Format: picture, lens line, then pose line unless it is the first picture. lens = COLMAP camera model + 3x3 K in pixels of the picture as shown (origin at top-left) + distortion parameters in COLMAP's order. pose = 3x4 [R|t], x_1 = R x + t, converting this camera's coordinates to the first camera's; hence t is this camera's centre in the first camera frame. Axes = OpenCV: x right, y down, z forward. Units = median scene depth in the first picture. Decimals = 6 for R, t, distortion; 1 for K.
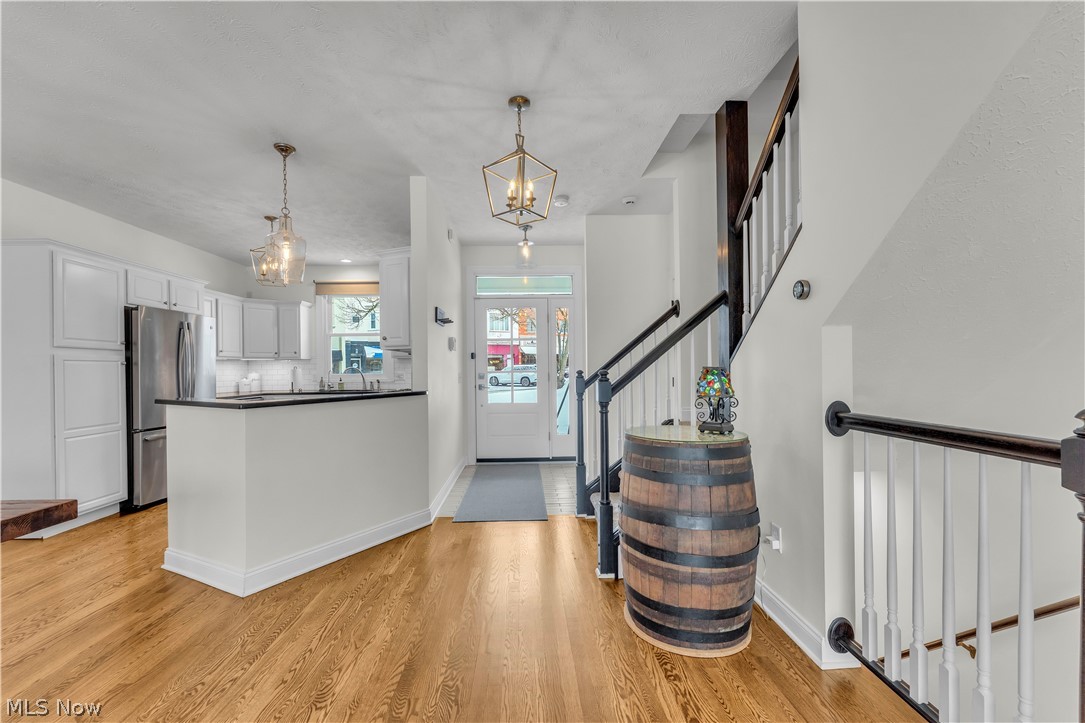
lens RADIAL K [[442.7, 0, 543.0], [0, 442.7, 365.9], [0, 0, 1]] dist [0.002564, -0.000659]
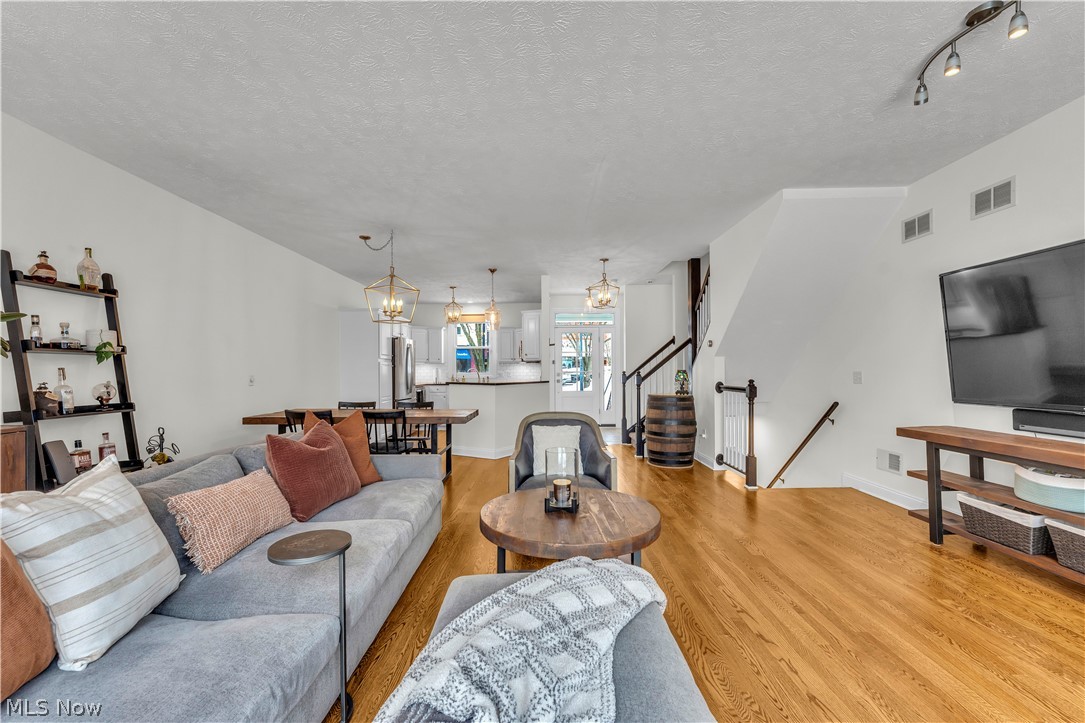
lens RADIAL K [[442.7, 0, 541.3], [0, 442.7, 366.0], [0, 0, 1]] dist [0.002564, -0.000659]
pose [[0.998745, 0.005915, -0.049734, -0.271110], [-0.006086, 0.999976, -0.003285, -0.005111], [0.049713, 0.003583, 0.998757, -1.423163]]
